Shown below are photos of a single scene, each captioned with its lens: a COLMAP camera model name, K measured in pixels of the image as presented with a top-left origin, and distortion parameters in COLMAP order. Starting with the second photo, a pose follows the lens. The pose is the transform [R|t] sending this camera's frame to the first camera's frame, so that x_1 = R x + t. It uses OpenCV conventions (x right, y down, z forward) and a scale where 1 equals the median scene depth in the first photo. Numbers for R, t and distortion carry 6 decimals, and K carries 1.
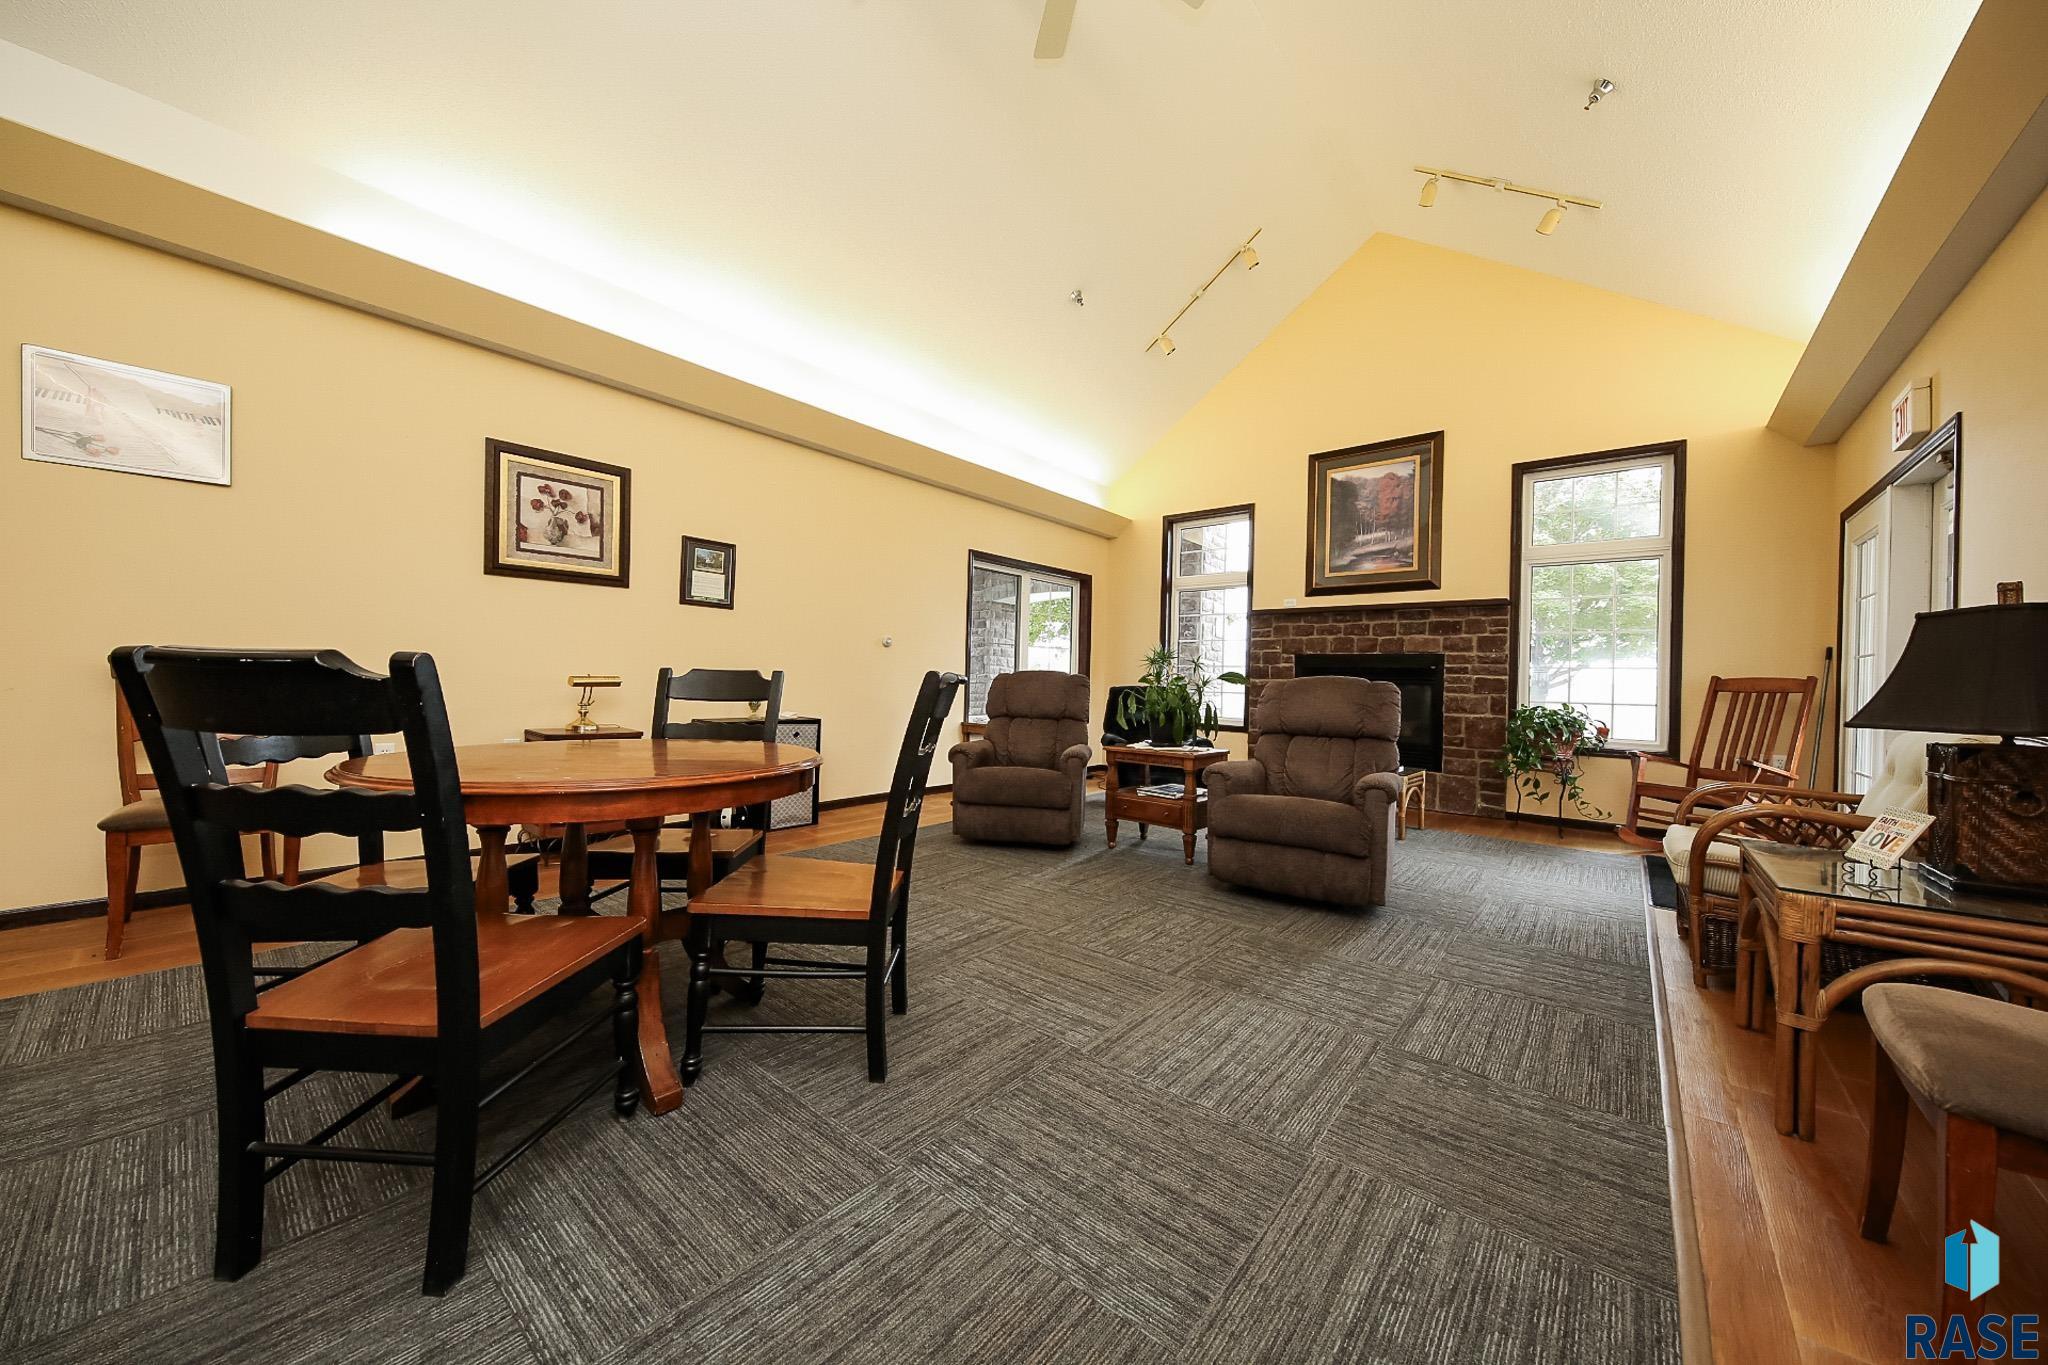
lens RADIAL K [[711.6, 0, 1024.4], [0, 711.6, 678.8], [0, 0, 1]] dist [-0.001245, -0.001682]
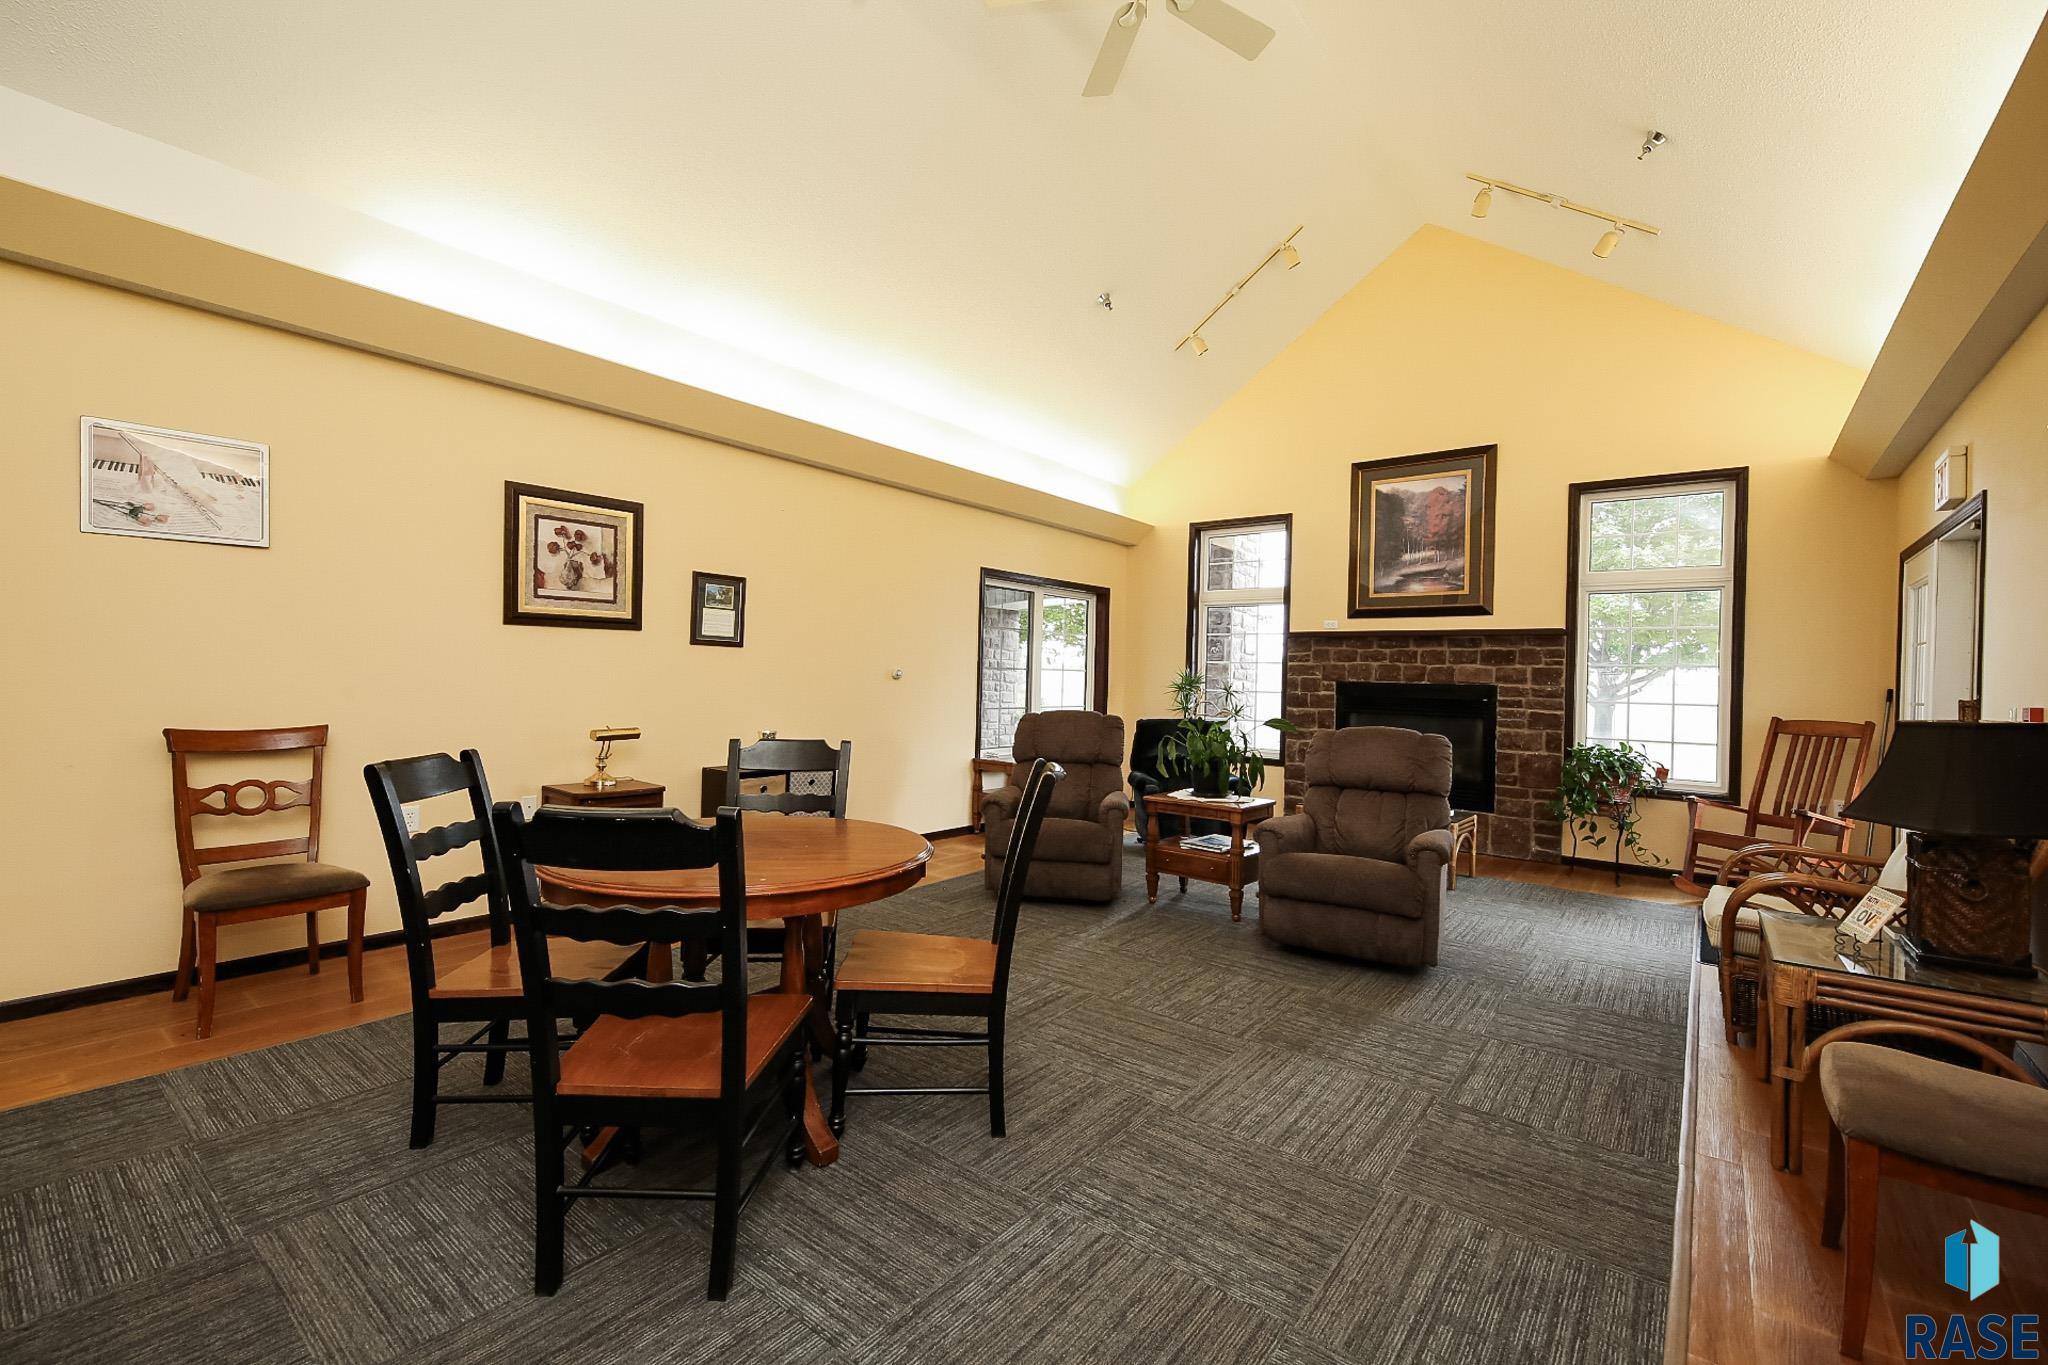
lens RADIAL K [[865.6, 0, 1022.6], [0, 865.6, 676.4], [0, 0, 1]] dist [0.001906, -0.000273]
pose [[0.999542, -0.000123, 0.030255, -0.074697], [0.000029, 0.999995, 0.003103, -0.059925], [-0.030255, -0.003100, 0.999537, -0.132677]]
